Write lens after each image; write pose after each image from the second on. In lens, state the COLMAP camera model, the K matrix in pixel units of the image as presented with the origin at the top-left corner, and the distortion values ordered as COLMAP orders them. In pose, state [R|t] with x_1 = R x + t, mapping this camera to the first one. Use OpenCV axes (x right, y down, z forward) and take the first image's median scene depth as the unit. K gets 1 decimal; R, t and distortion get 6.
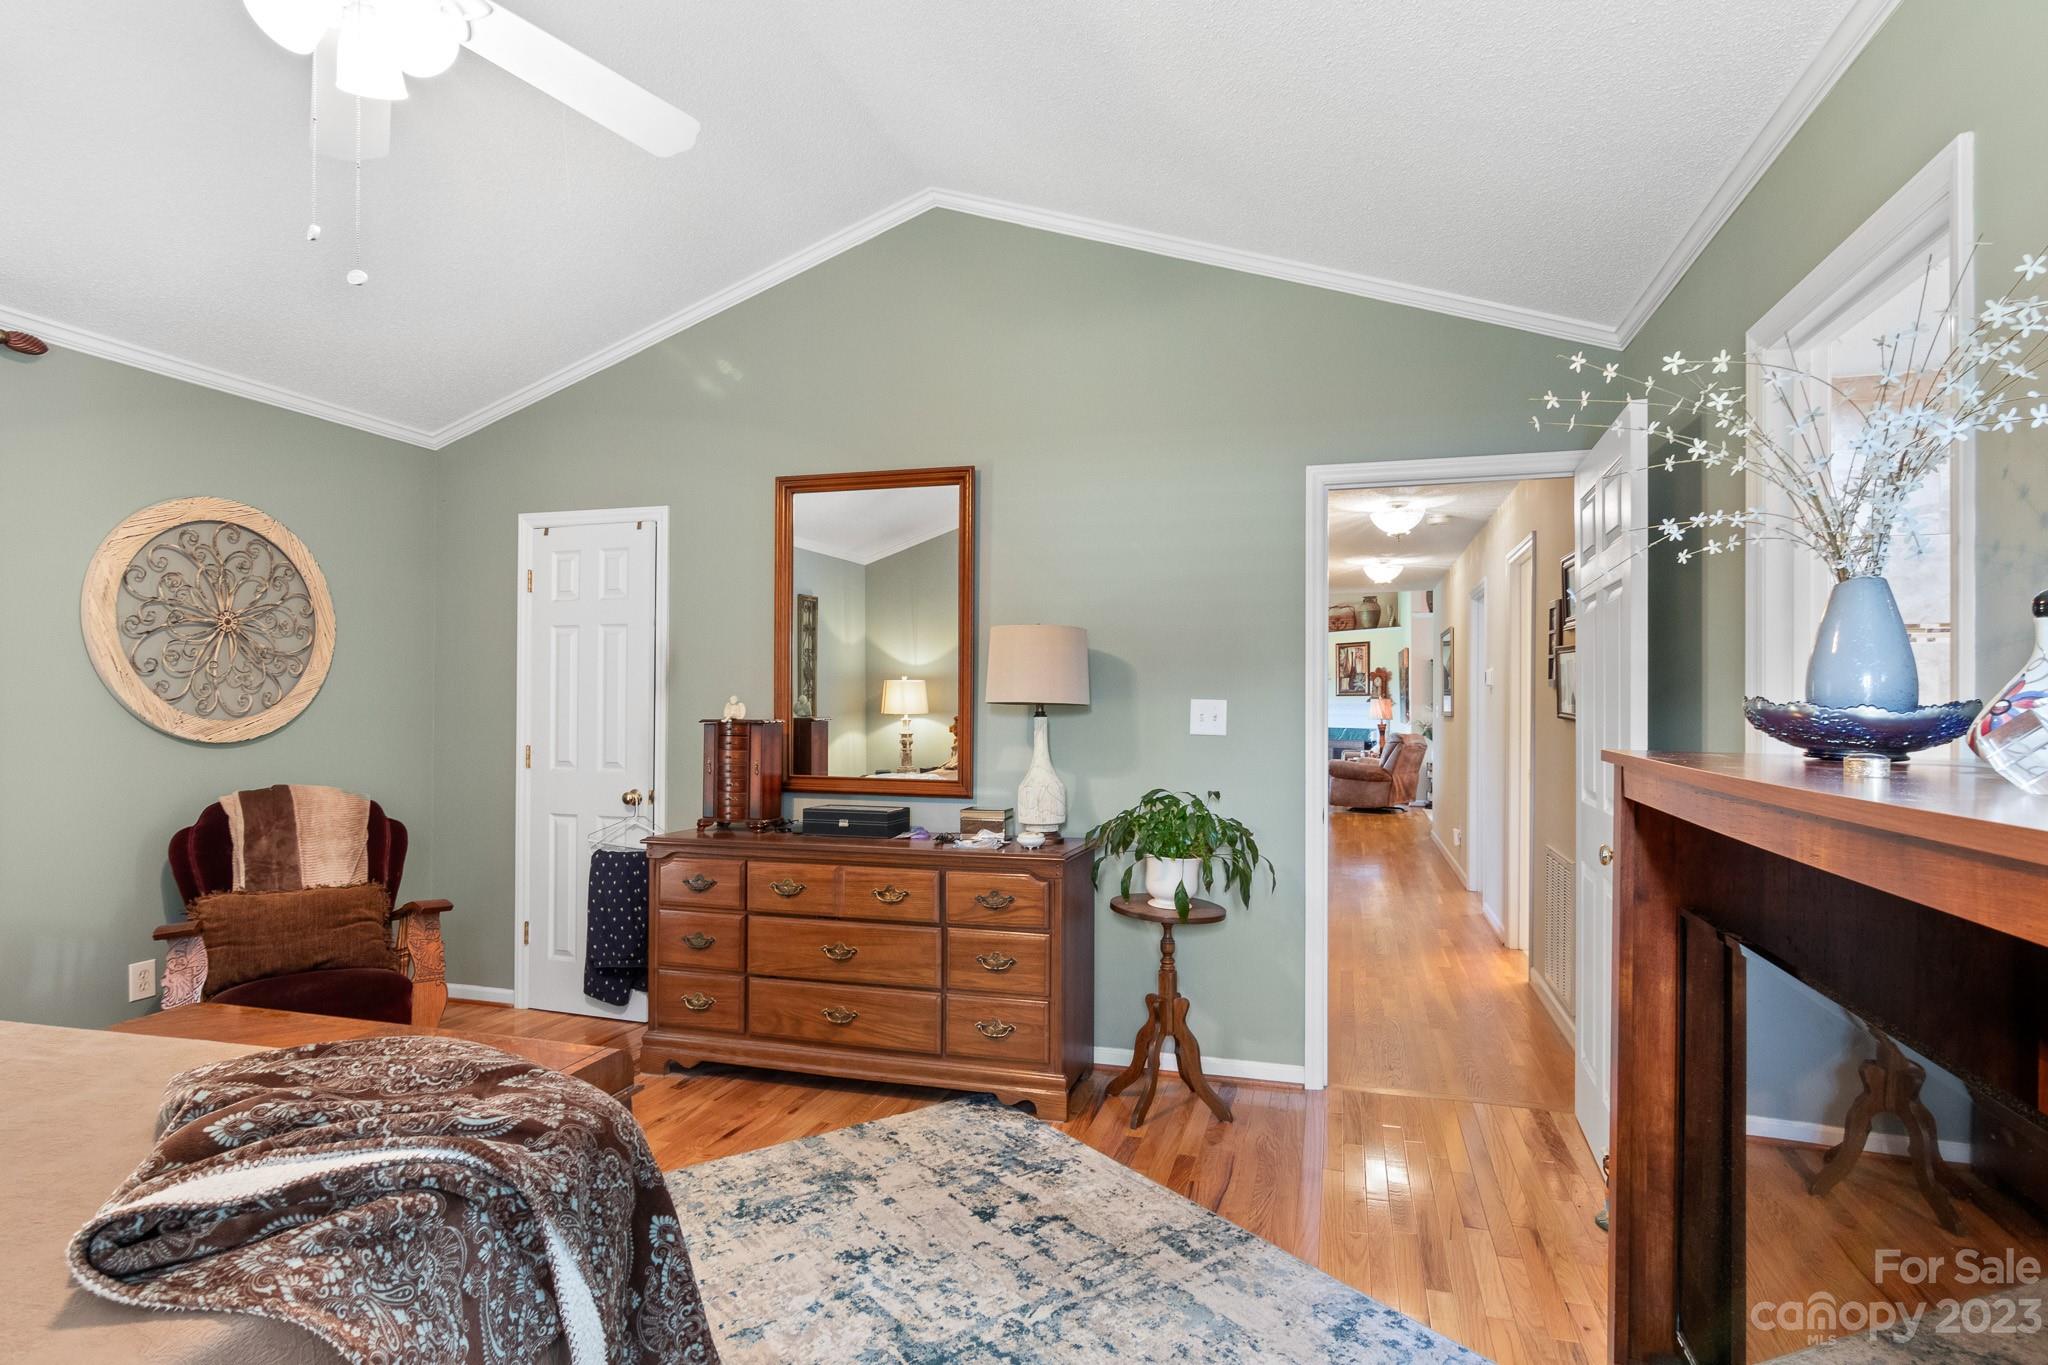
lens RADIAL K [[1054.0, 0, 1017.8], [0, 1054.0, 678.9], [0, 0, 1]] dist [-0.002691, -0.000555]
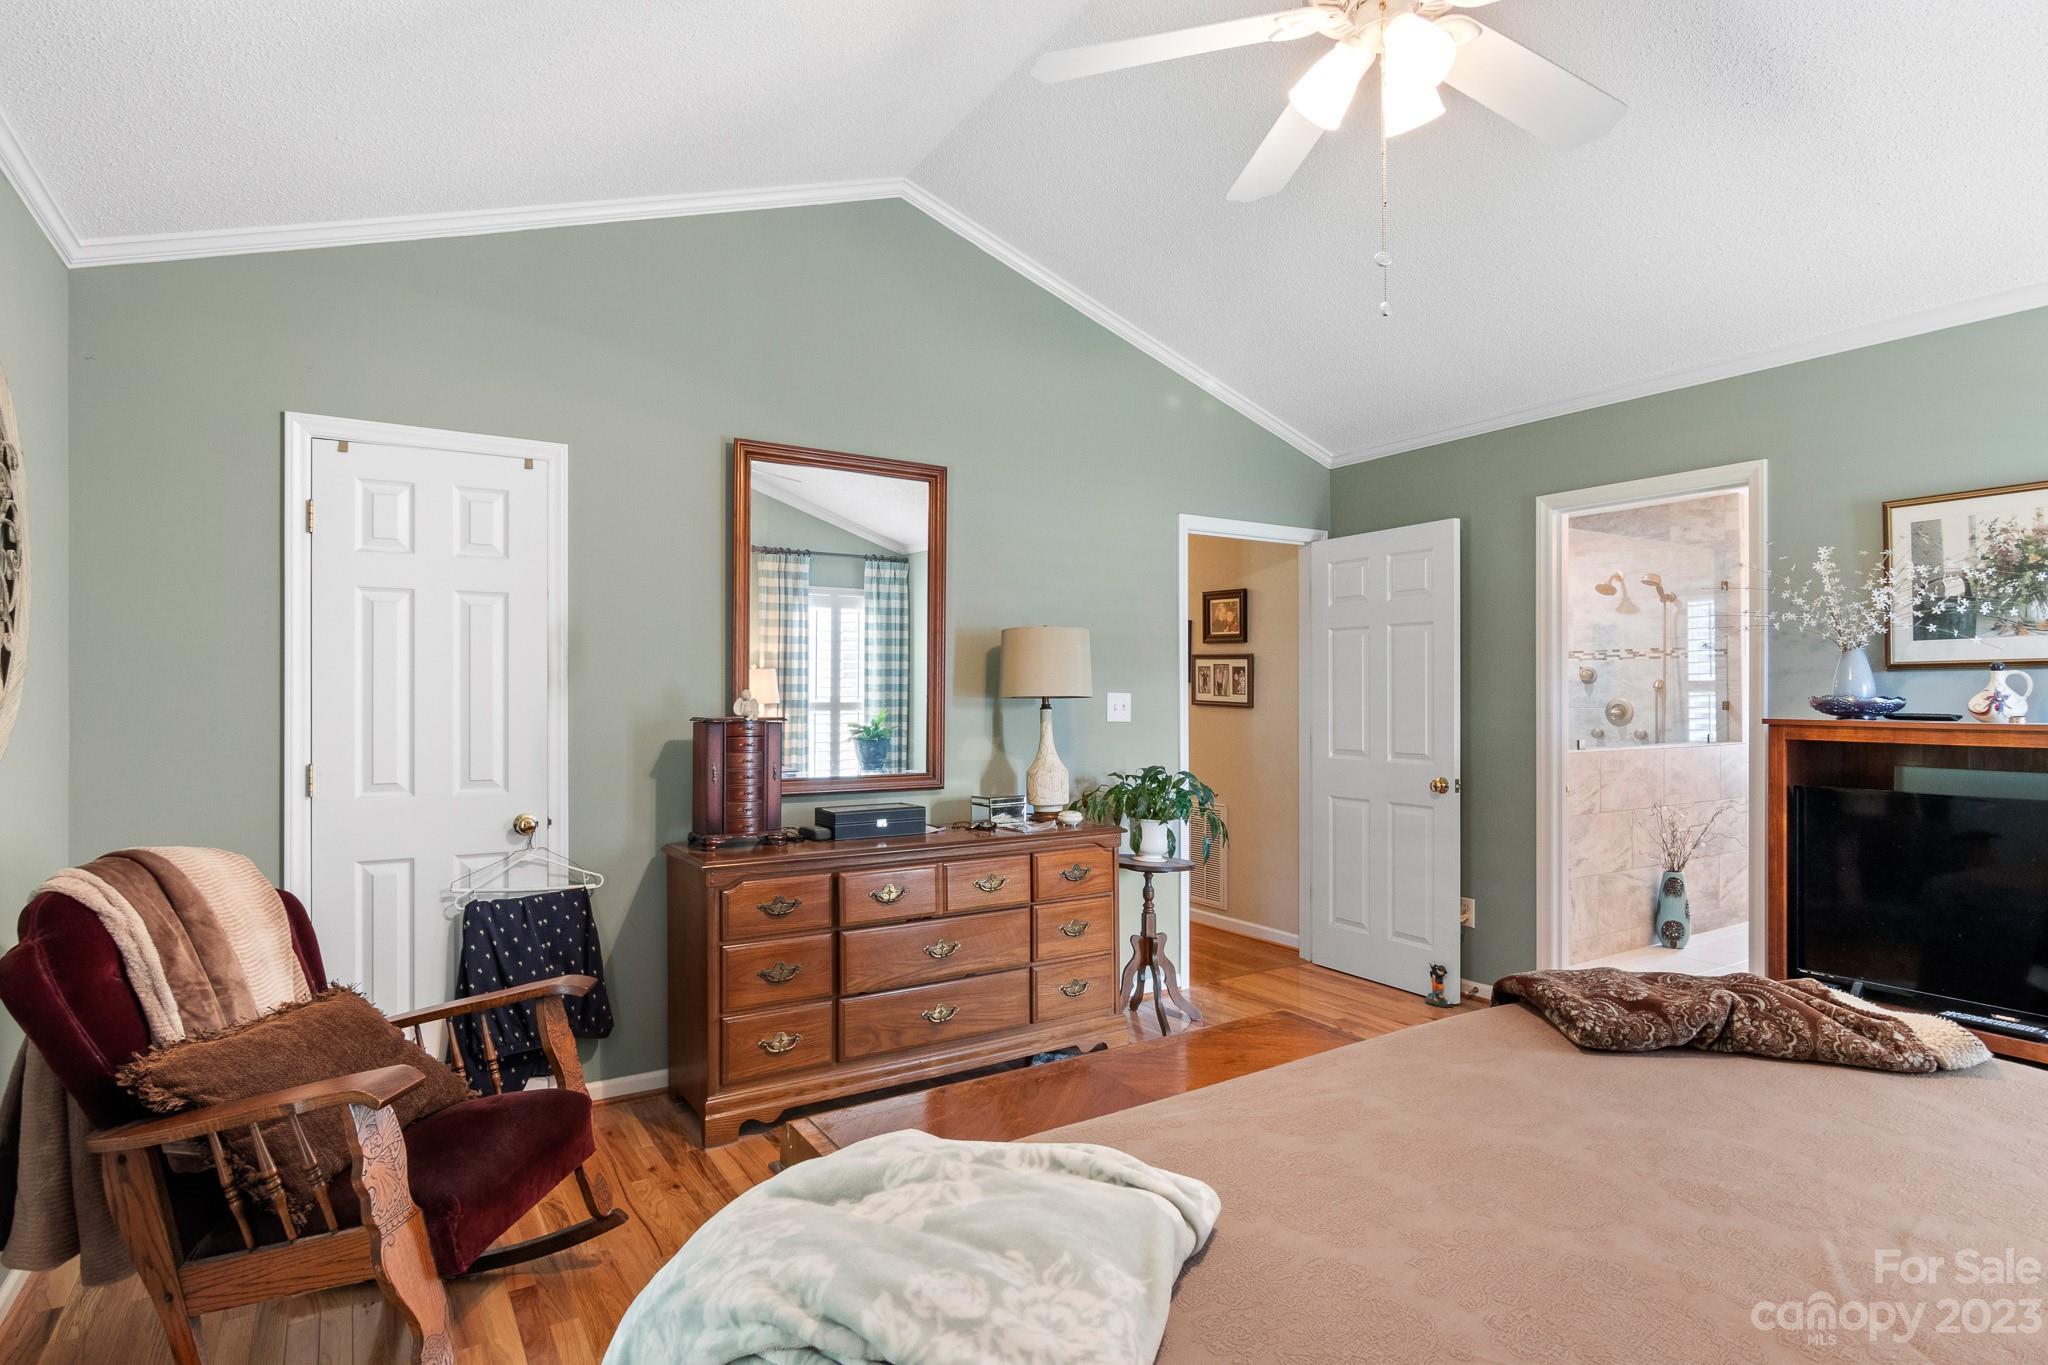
lens RADIAL K [[1054.0, 0, 1017.8], [0, 1054.0, 678.9], [0, 0, 1]] dist [-0.002691, -0.000555]
pose [[0.660106, 0.007572, 0.751135, -0.838388], [-0.014607, 0.999890, 0.002757, 0.001308], [-0.751031, -0.012792, 0.660143, 0.286328]]
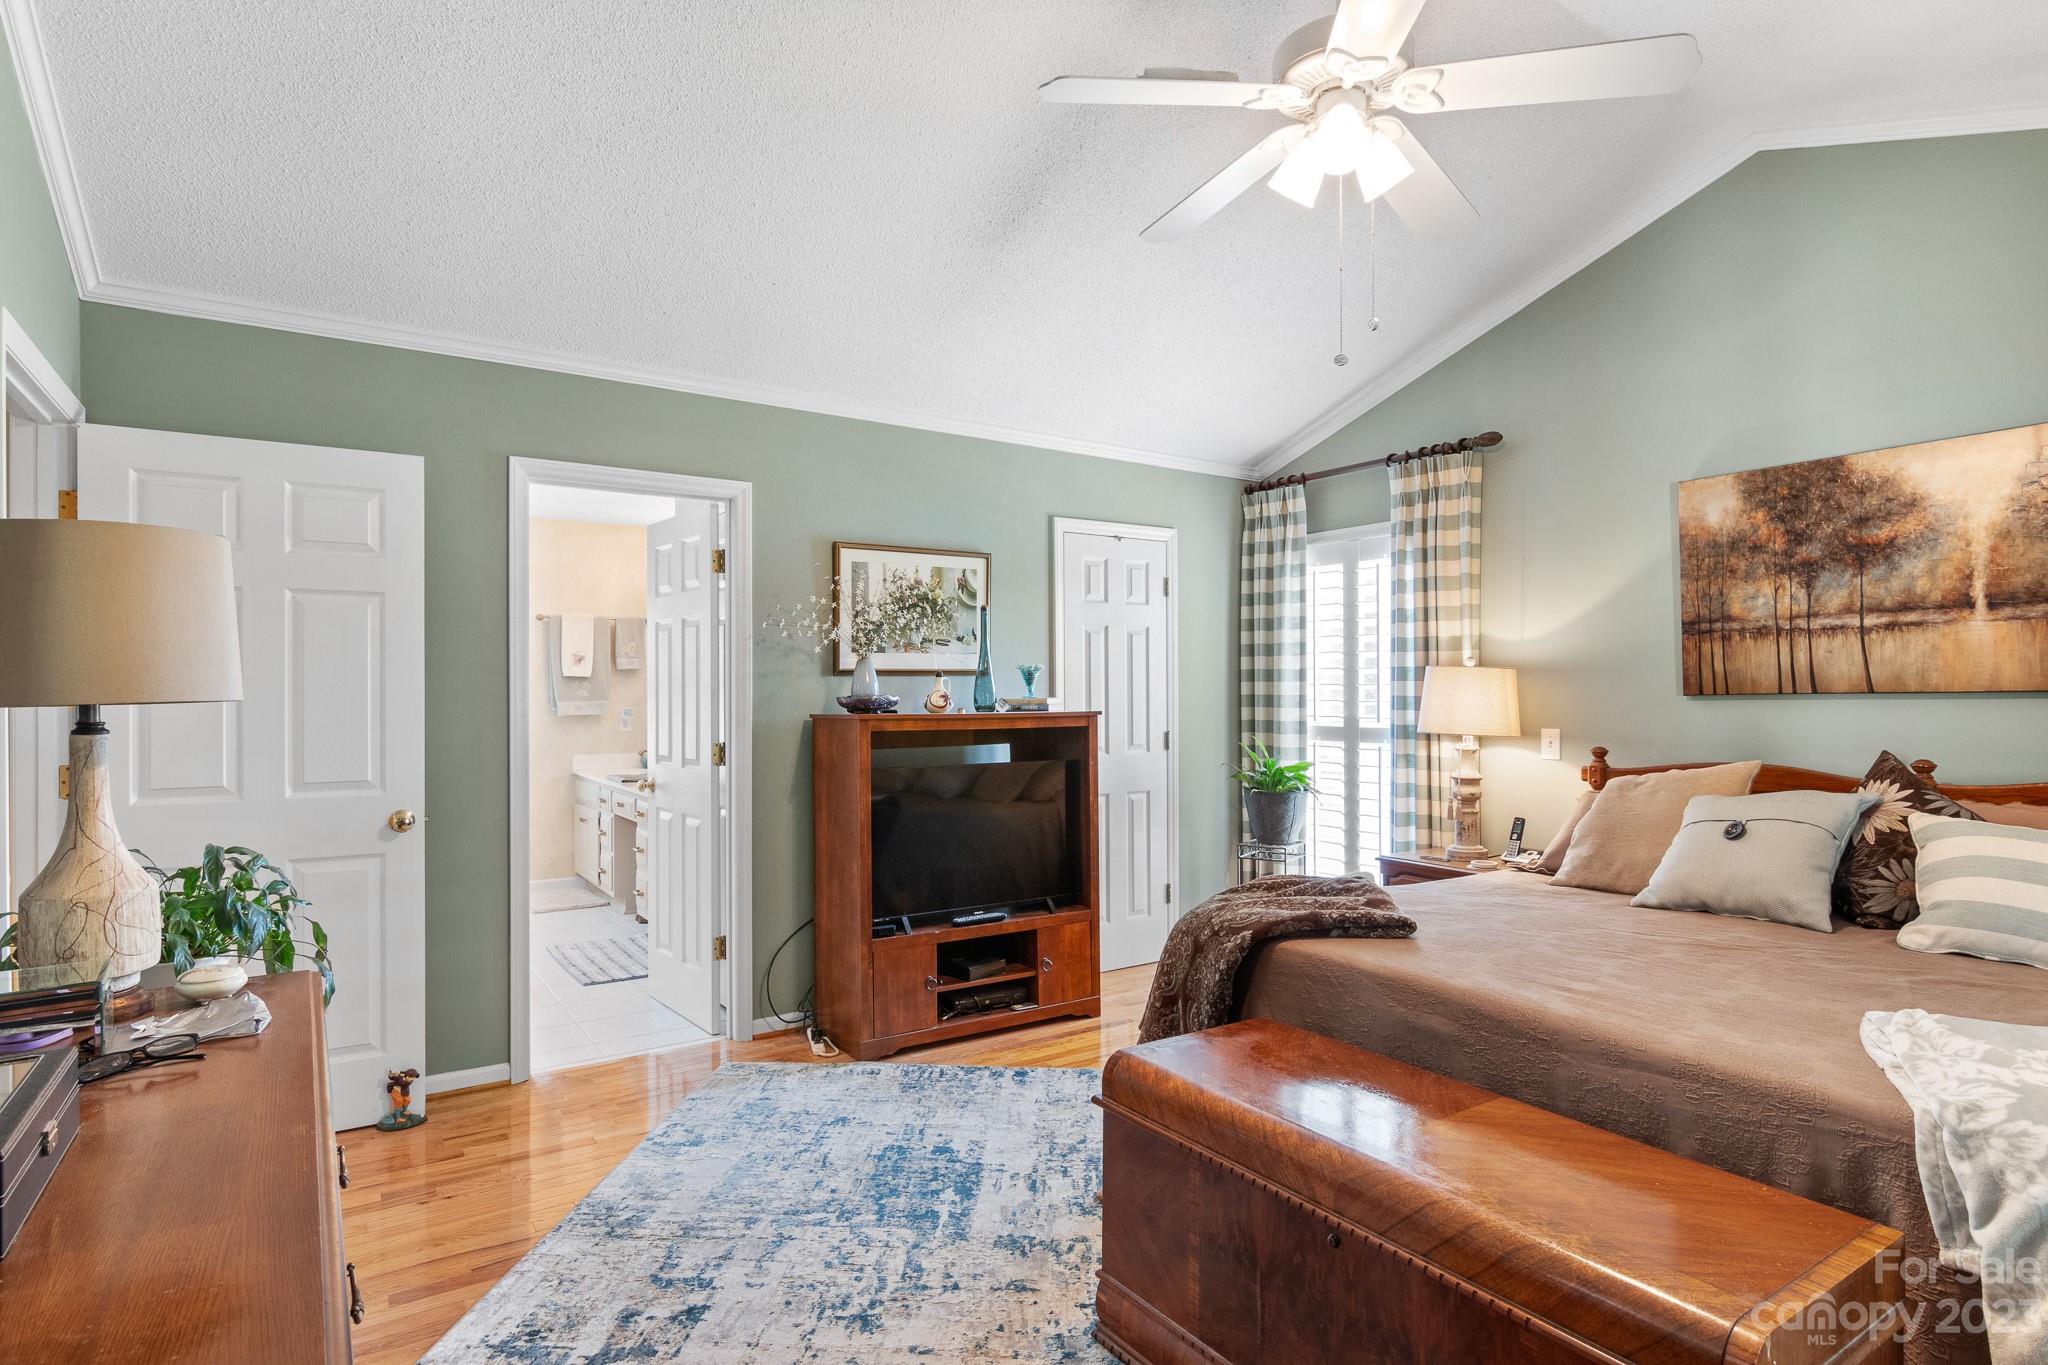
lens RADIAL K [[1074.3, 0, 1024.0], [0, 1074.3, 682.5], [0, 0, 1]] dist [0.000823, -0.000003]
pose [[-0.766906, 0.000961, 0.641759, -0.570395], [-0.016231, 0.999650, -0.020894, 0.015378], [-0.641554, -0.026440, -0.766622, 1.096533]]
